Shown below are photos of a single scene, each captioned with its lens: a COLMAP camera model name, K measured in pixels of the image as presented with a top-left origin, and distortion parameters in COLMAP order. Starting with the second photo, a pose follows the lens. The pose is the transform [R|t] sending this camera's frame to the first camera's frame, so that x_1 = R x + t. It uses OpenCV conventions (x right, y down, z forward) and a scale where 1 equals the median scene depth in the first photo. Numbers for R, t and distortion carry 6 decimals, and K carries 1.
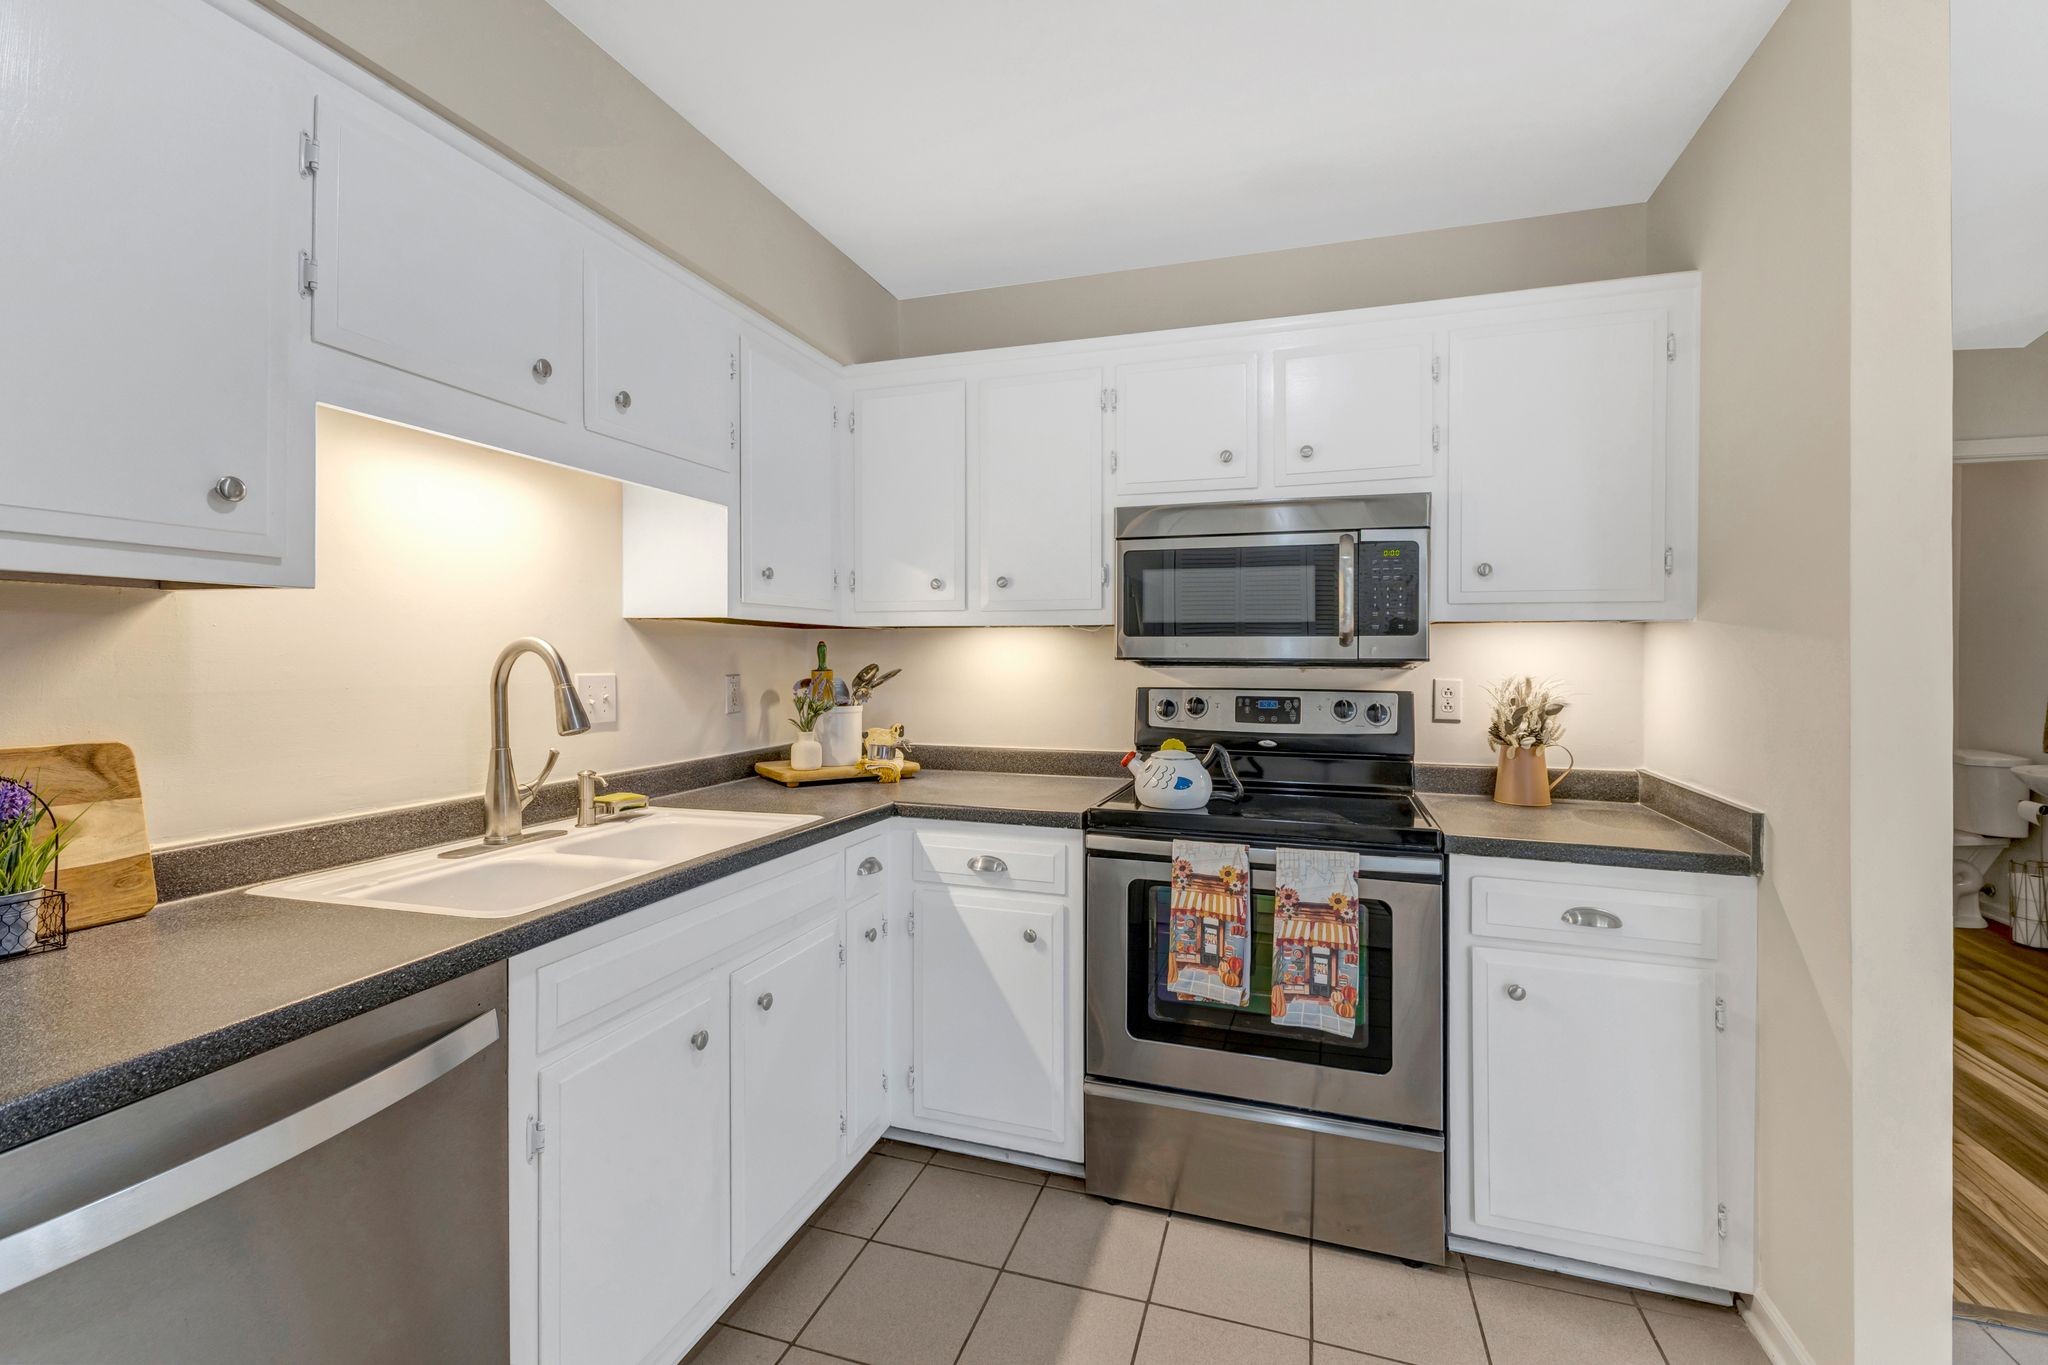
lens RADIAL K [[907.9, 0, 1020.2], [0, 907.9, 668.2], [0, 0, 1]] dist [0.010382, 0.000057]
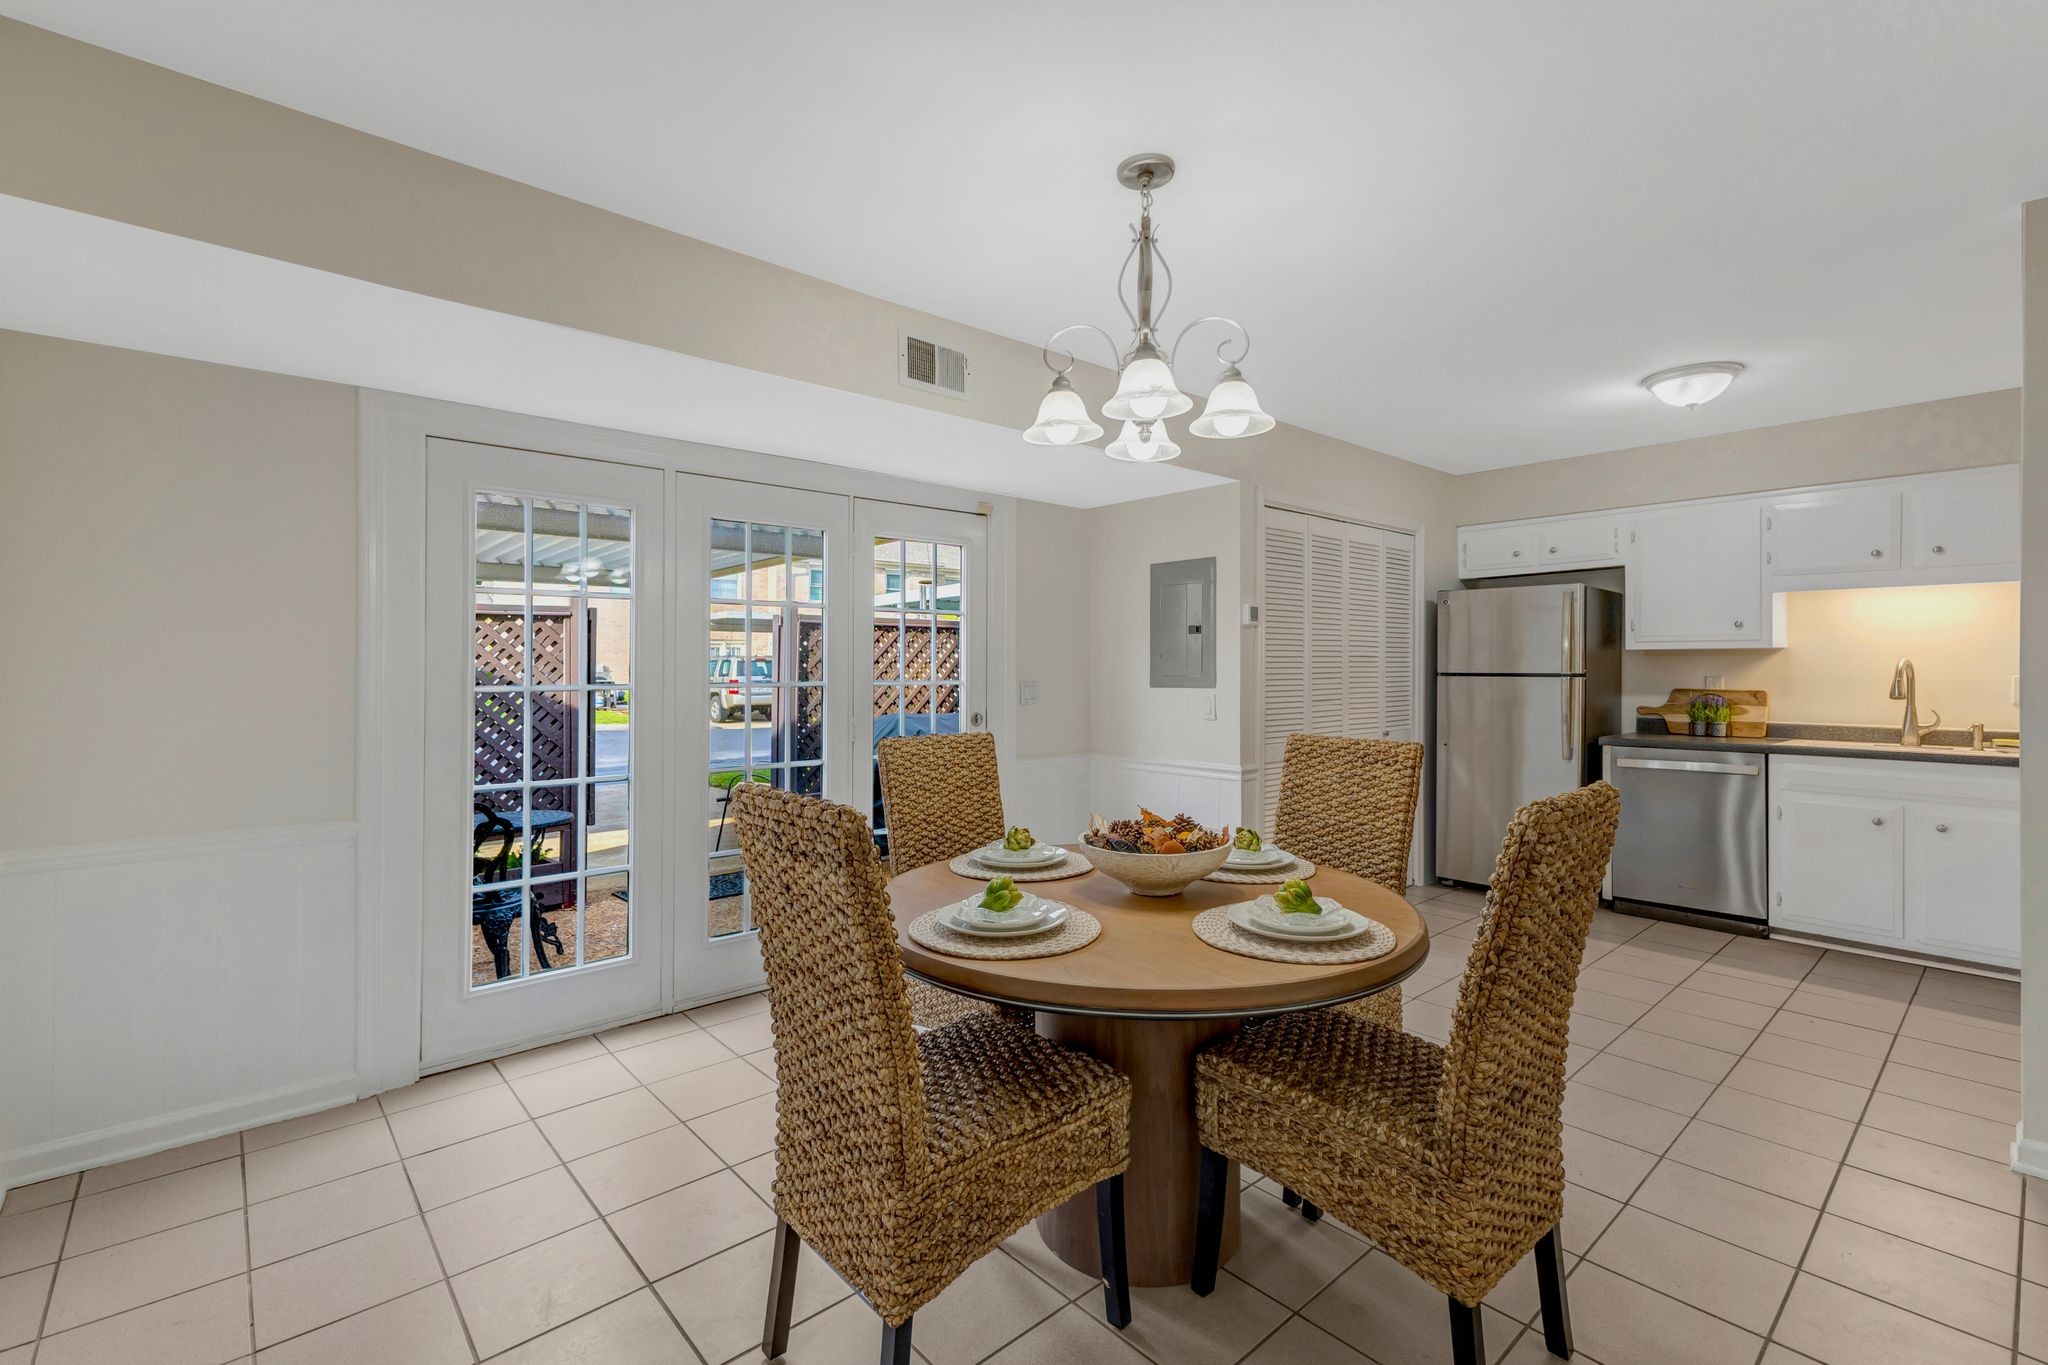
lens RADIAL K [[907.9, 0, 1026.9], [0, 907.9, 667.0], [0, 0, 1]] dist [0.010382, 0.000057]
pose [[-0.483492, 0.007476, -0.875317, 2.205859], [-0.005868, 0.999913, 0.011782, -0.023176], [0.875329, 0.010833, -0.483407, 0.126534]]
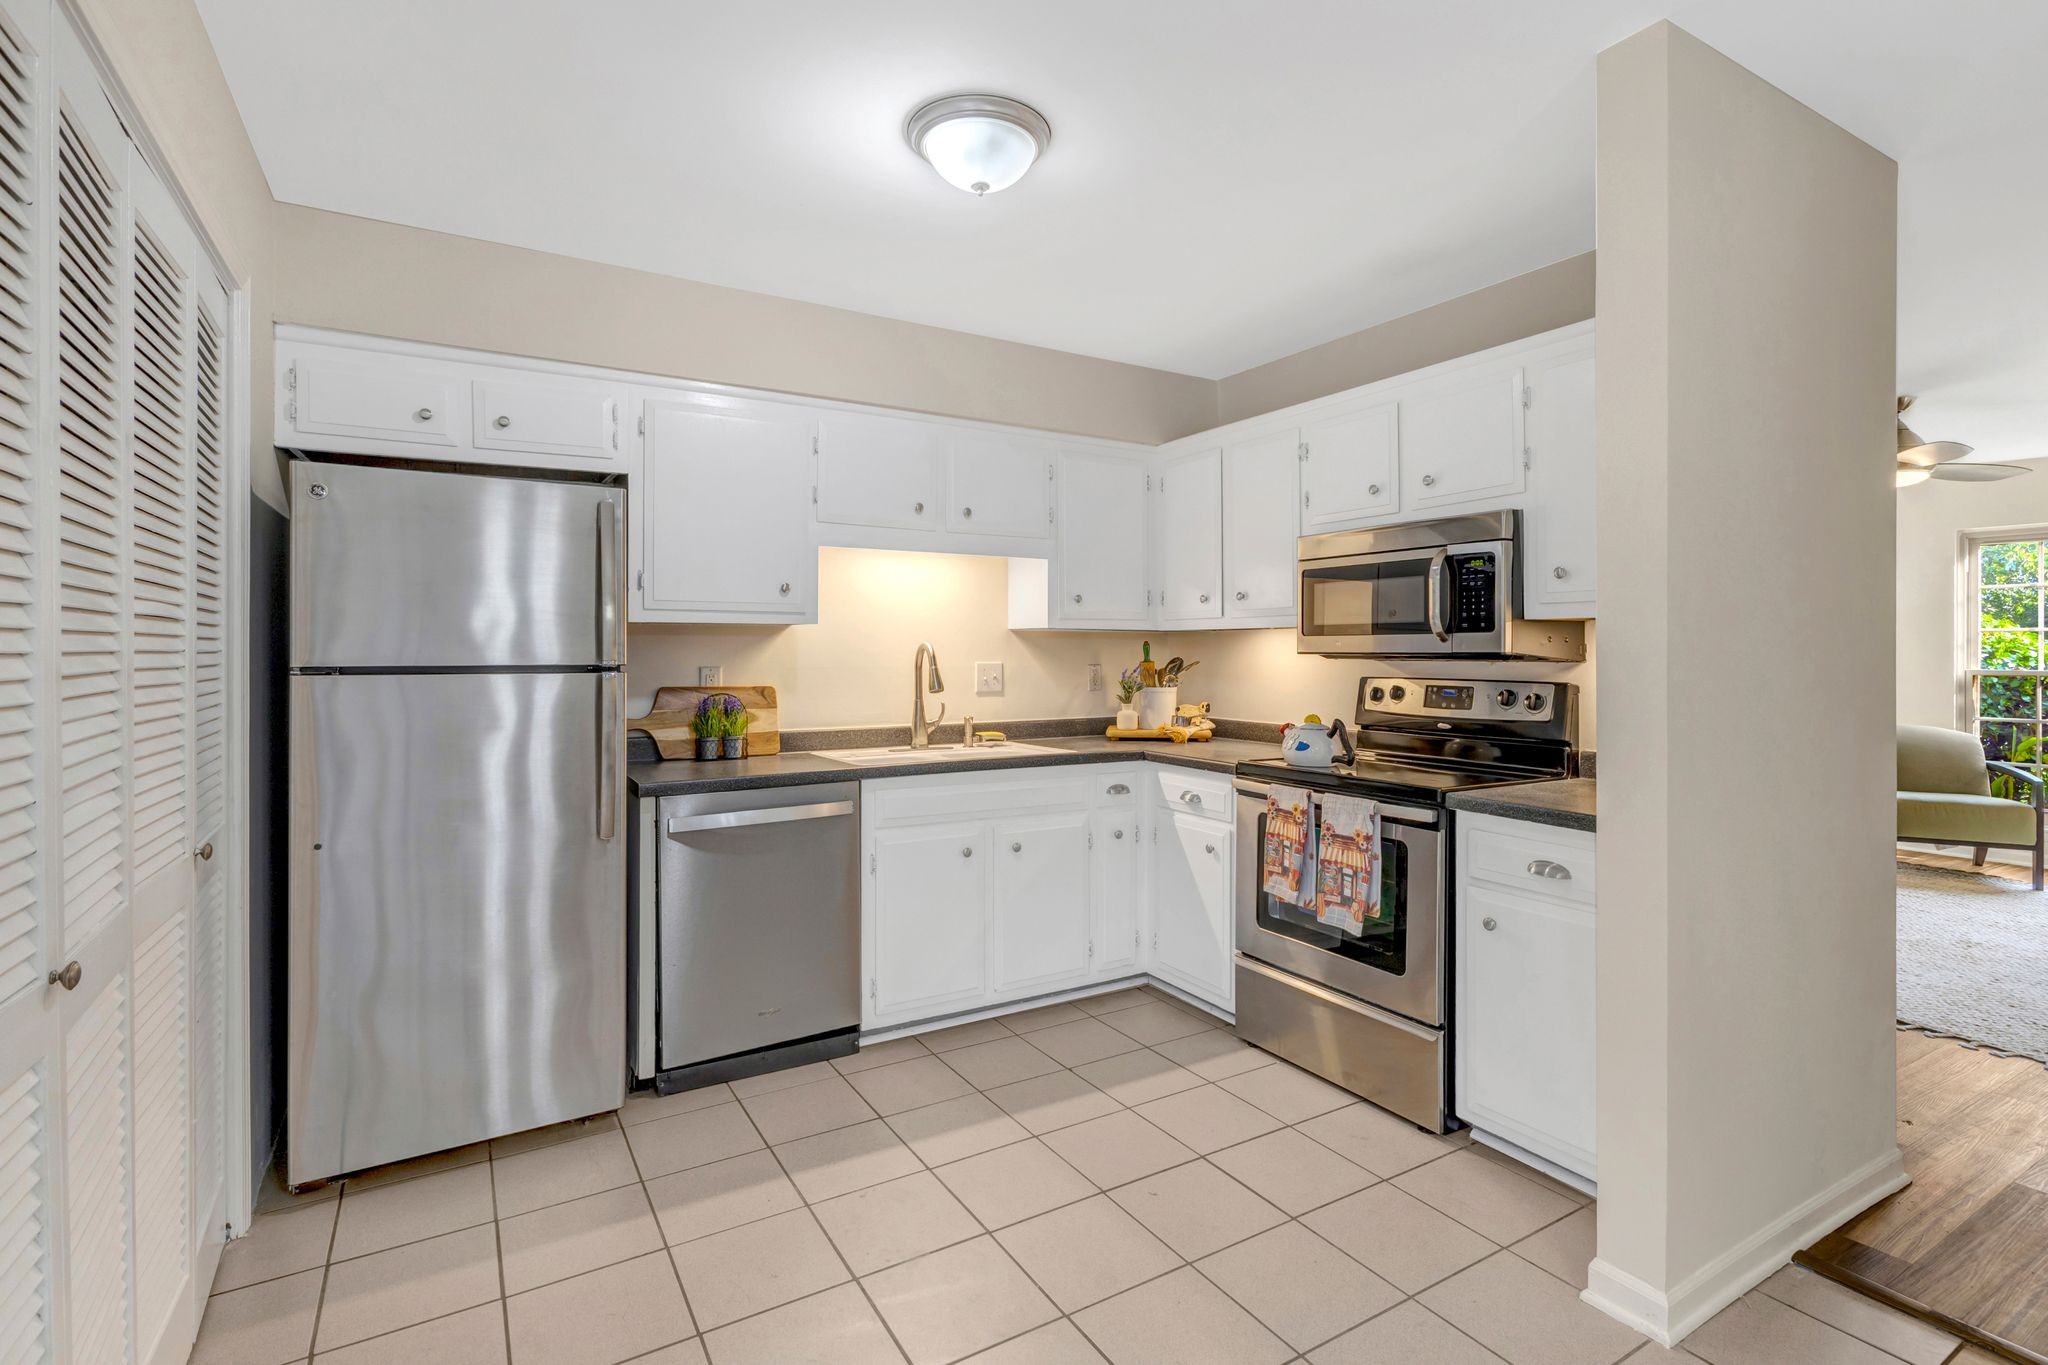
lens RADIAL K [[958.1, 0, 987.3], [0, 958.1, 667.8], [0, 0, 1]] dist [0.013823, -0.000065]
pose [[0.740603, 0.008282, -0.671892, 0.768038], [-0.006691, 0.999965, 0.004950, 0.007542], [0.671910, 0.000830, 0.740632, -0.346849]]
